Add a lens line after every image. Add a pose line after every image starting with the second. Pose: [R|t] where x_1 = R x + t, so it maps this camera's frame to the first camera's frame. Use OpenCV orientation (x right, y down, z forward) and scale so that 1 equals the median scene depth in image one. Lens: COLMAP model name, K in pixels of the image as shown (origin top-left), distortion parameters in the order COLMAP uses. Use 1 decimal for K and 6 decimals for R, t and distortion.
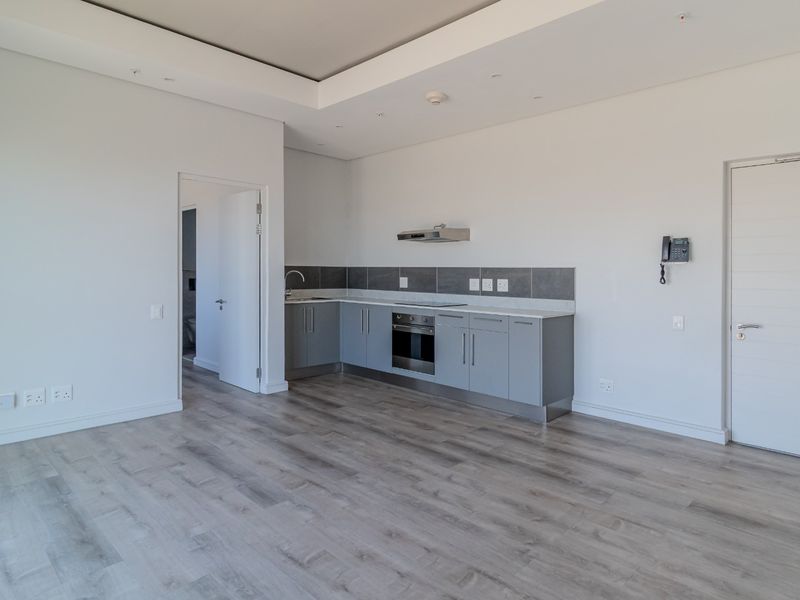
lens RADIAL K [[485.2, 0, 399.1], [0, 485.2, 271.0], [0, 0, 1]] dist [-0.000325, -0.000412]
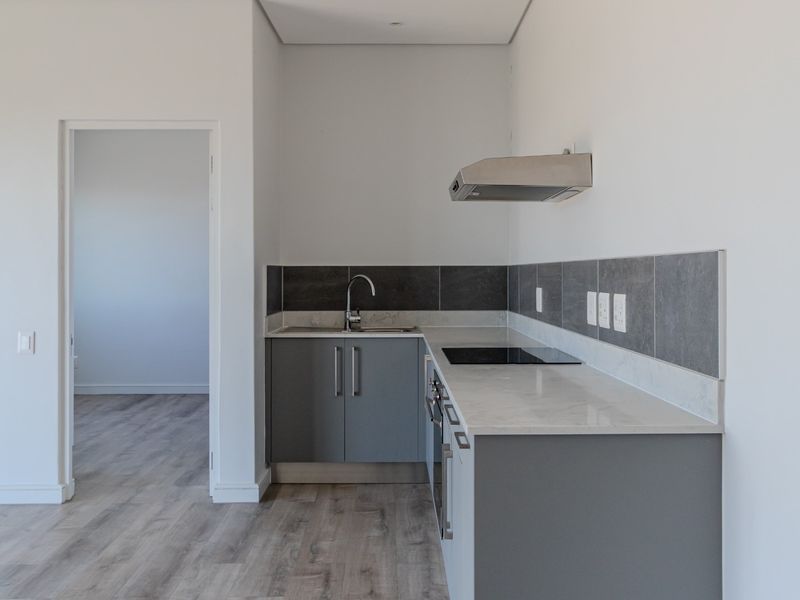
lens RADIAL K [[756.6, 0, 400.6], [0, 756.6, 275.5], [0, 0, 1]] dist [0.002172, -0.004398]
pose [[0.710534, -0.011920, -0.703562, 0.482474], [0.011471, 0.999920, -0.005356, 0.005751], [0.703570, -0.004265, 0.710613, 0.551017]]
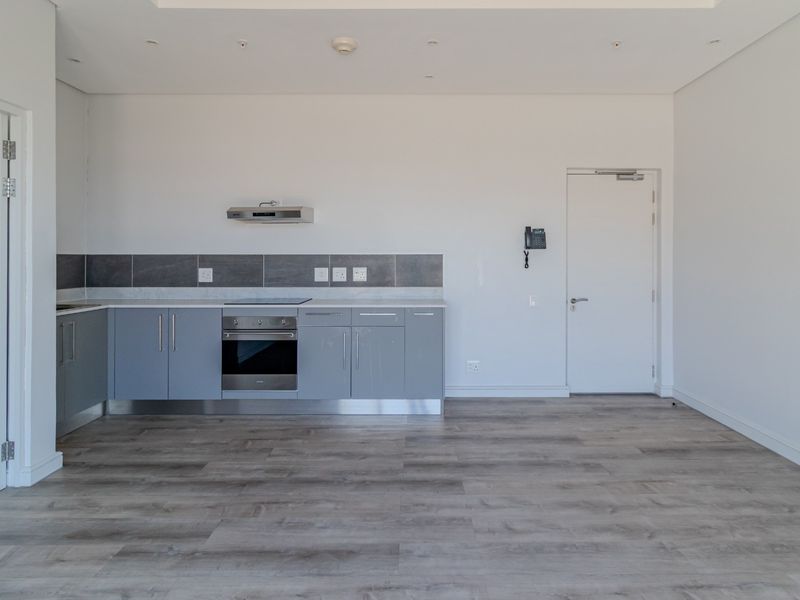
lens RADIAL K [[486.3, 0, 418.4], [0, 486.3, 253.5], [0, 0, 1]] dist [-0.001432, 0.001162]
pose [[0.708938, -0.006074, 0.705245, -0.355019], [0.008228, 0.999966, 0.000341, -0.008760], [-0.705223, 0.005561, 0.708964, 0.293297]]
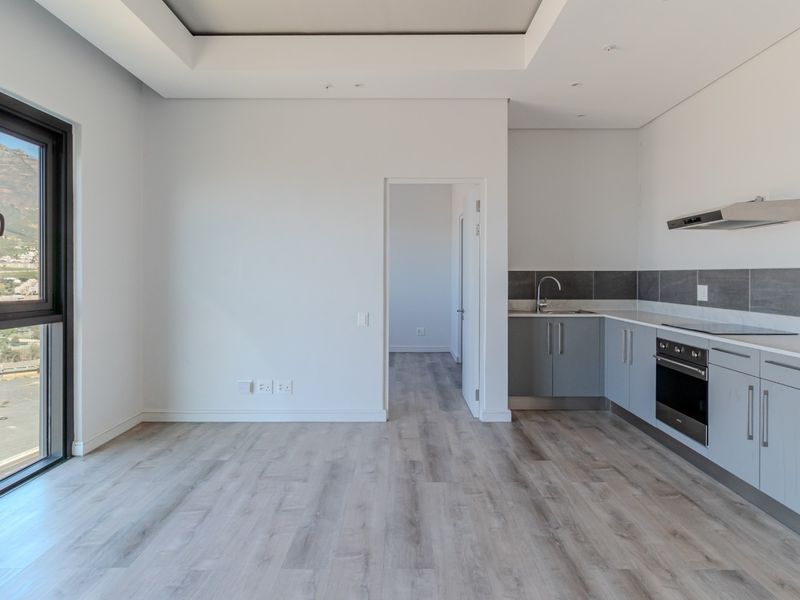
lens RADIAL K [[486.0, 0, 402.2], [0, 486.0, 277.4], [0, 0, 1]] dist [0.003026, 0.000191]
pose [[0.700999, -0.008854, -0.713107, 0.242840], [0.009495, 0.999950, -0.003081, 0.000706], [0.713099, -0.004611, 0.701048, 0.302357]]
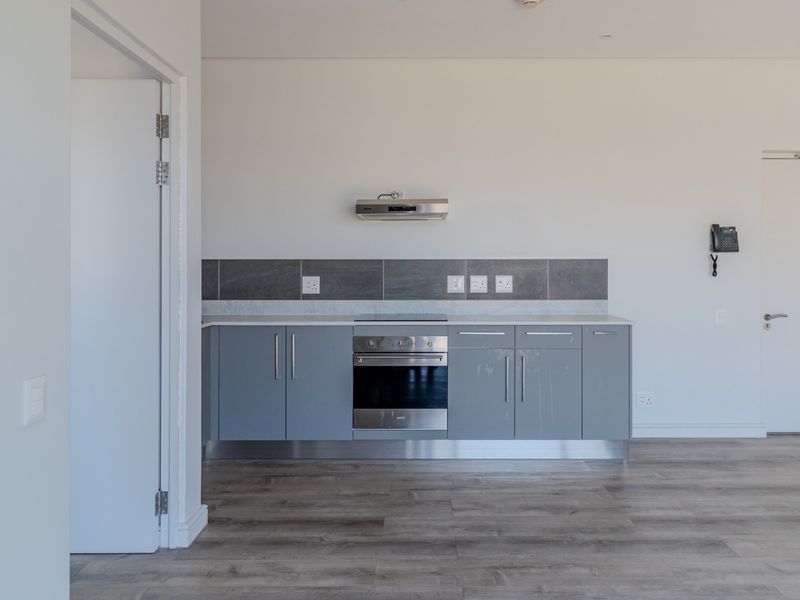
lens RADIAL K [[606.7, 0, 428.1], [0, 606.7, 262.6], [0, 0, 1]] dist [0.001766, -0.001167]
pose [[0.708988, -0.007589, 0.705180, -0.514898], [0.008479, 0.999962, 0.002237, -0.005419], [-0.705169, 0.004393, 0.709025, 0.455282]]
